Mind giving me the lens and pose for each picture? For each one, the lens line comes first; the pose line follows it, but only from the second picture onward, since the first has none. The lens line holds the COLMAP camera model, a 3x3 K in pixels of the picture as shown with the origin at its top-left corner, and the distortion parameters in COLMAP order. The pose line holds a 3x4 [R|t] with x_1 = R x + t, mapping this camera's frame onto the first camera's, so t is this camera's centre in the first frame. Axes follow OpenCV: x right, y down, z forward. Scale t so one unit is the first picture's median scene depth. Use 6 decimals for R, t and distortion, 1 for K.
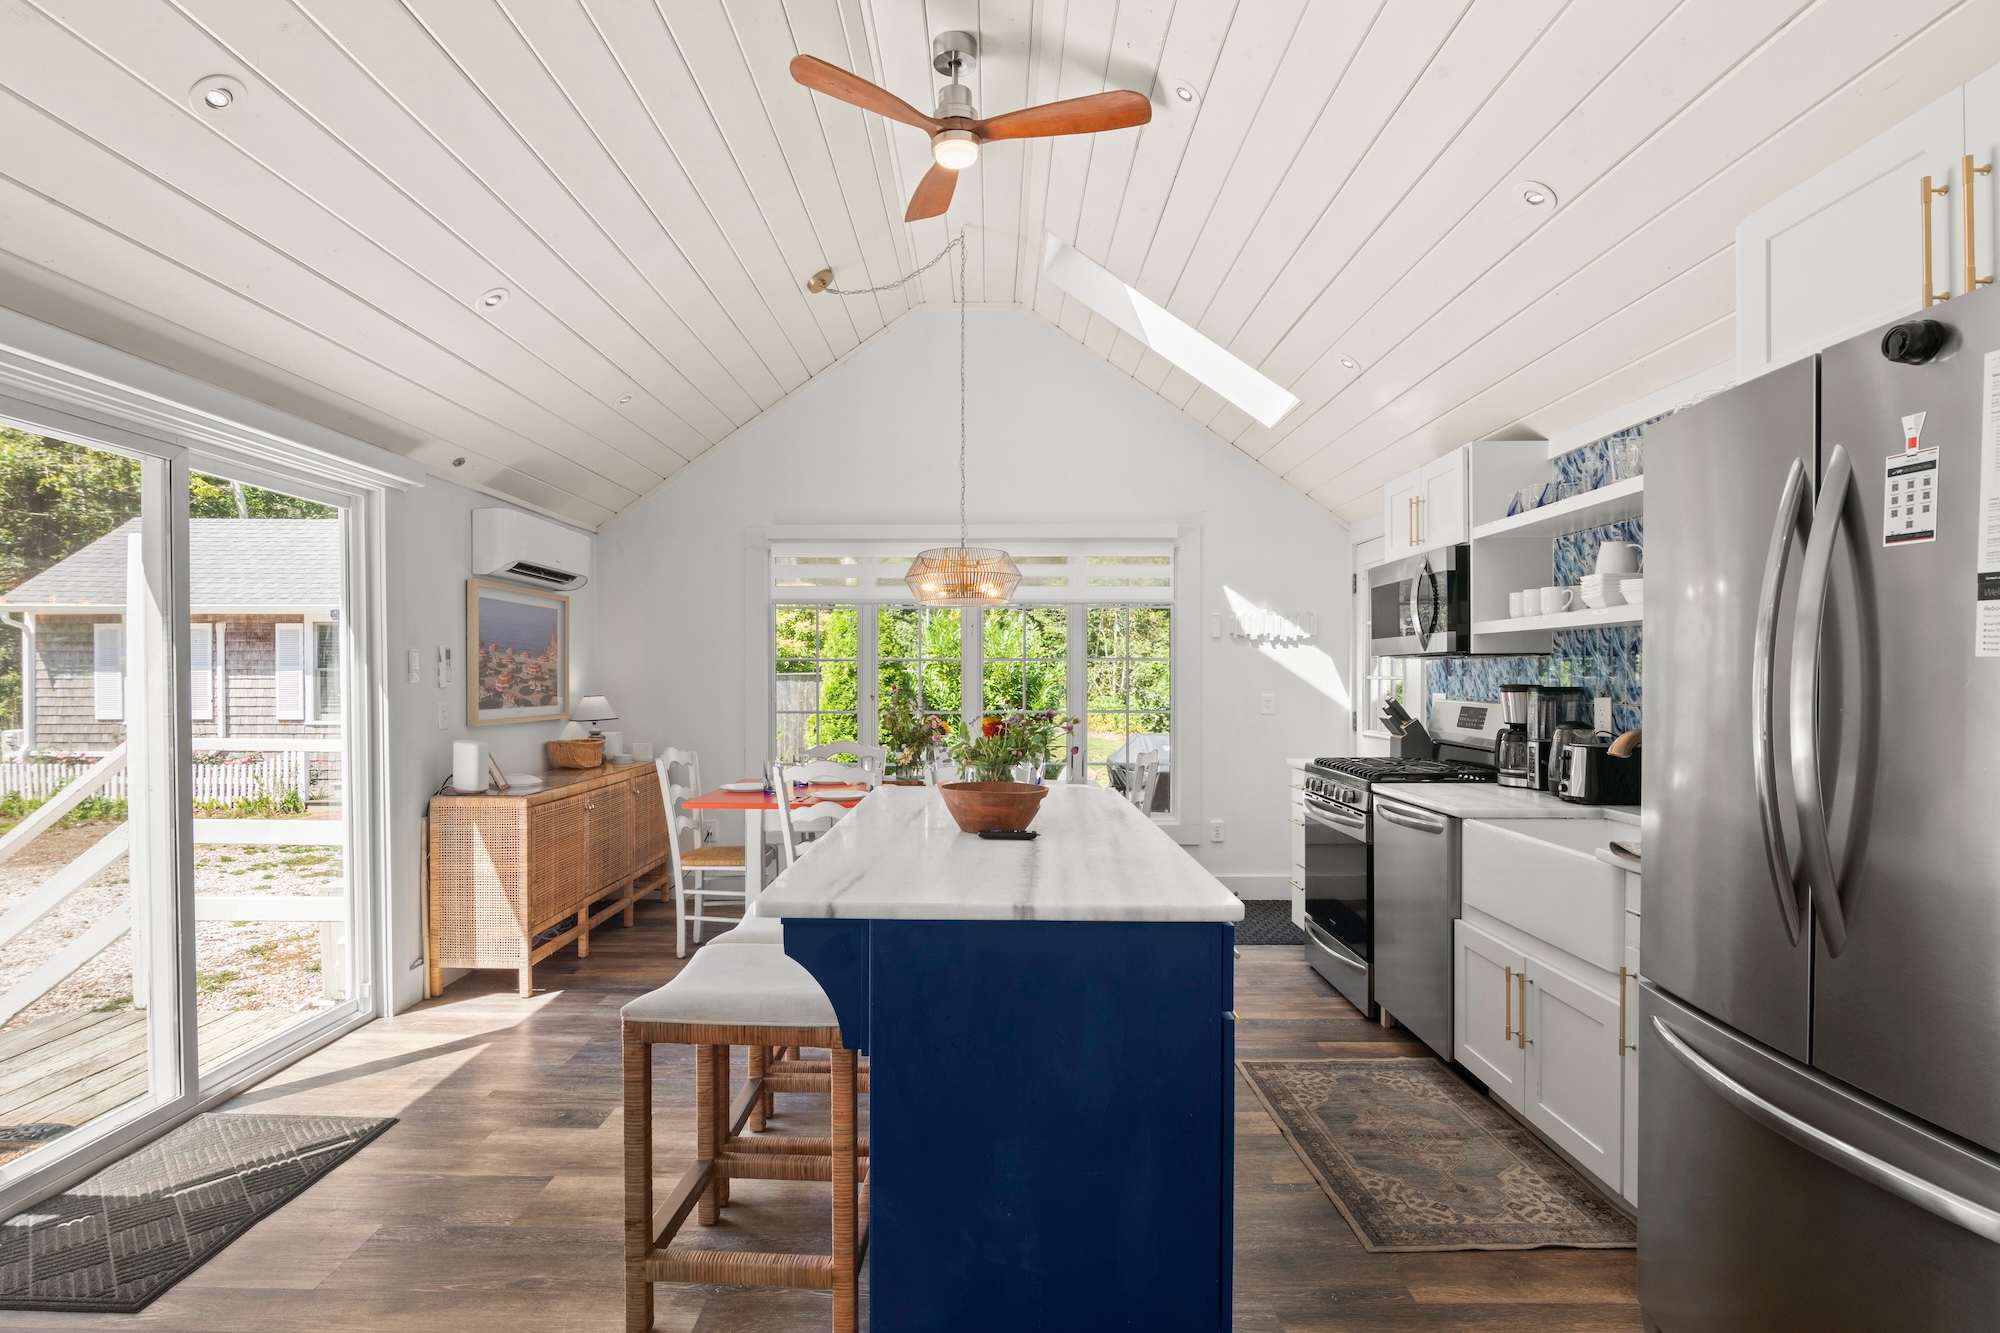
lens RADIAL K [[996.6, 0, 974.8], [0, 996.6, 679.8], [0, 0, 1]] dist [-0.012273, -0.000475]
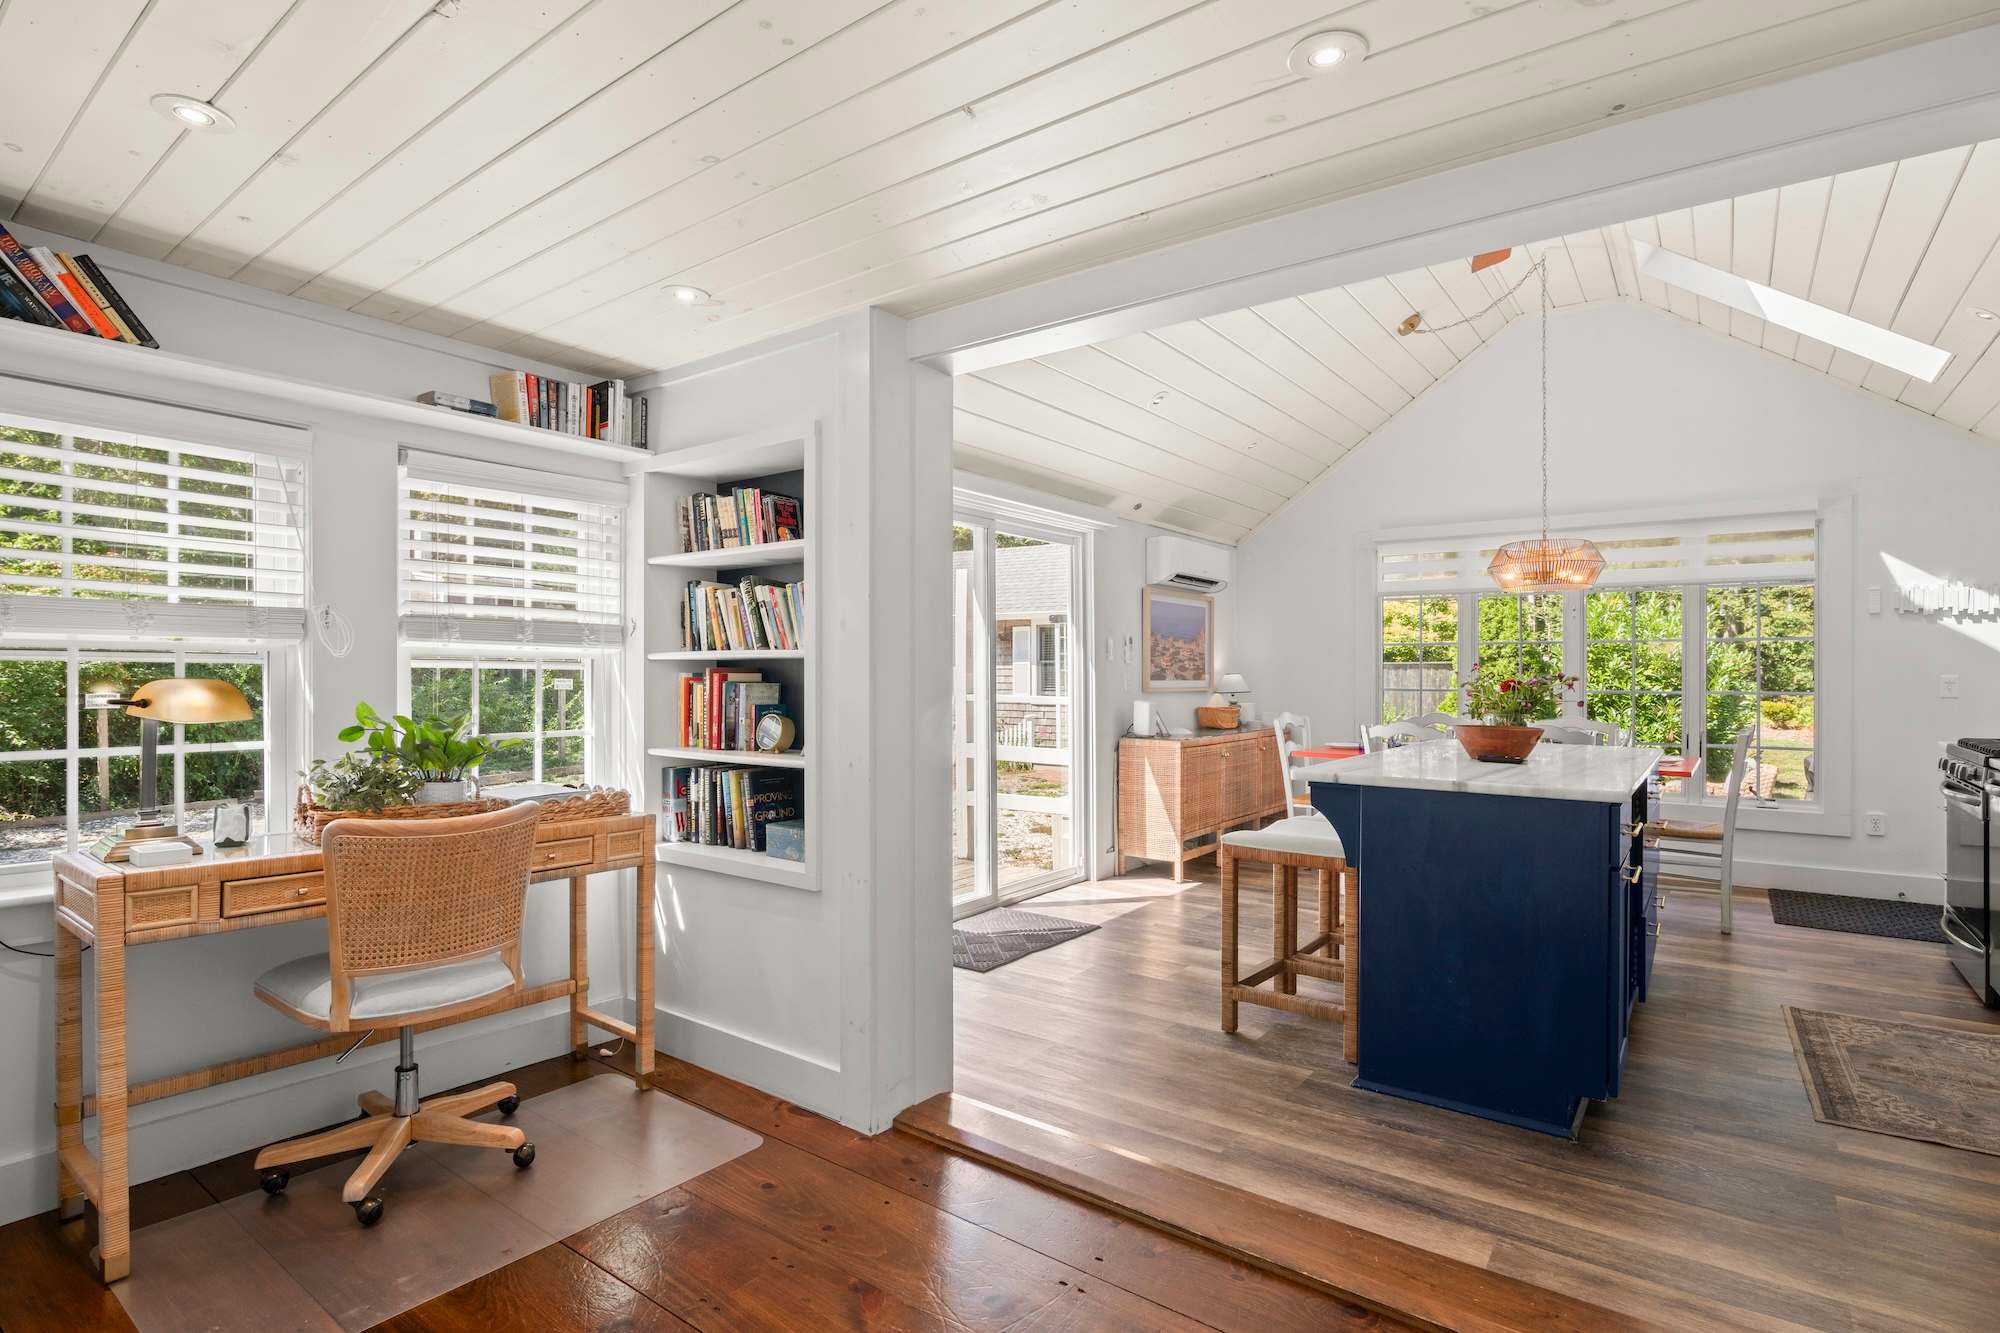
lens RADIAL K [[996.6, 0, 1003.8], [0, 996.6, 669.8], [0, 0, 1]] dist [-0.012273, -0.000475]
pose [[0.817436, 0.000685, -0.576019, 0.160479], [-0.005246, 0.999967, -0.006256, 0.028380], [0.575995, 0.008136, 0.817412, -0.303812]]
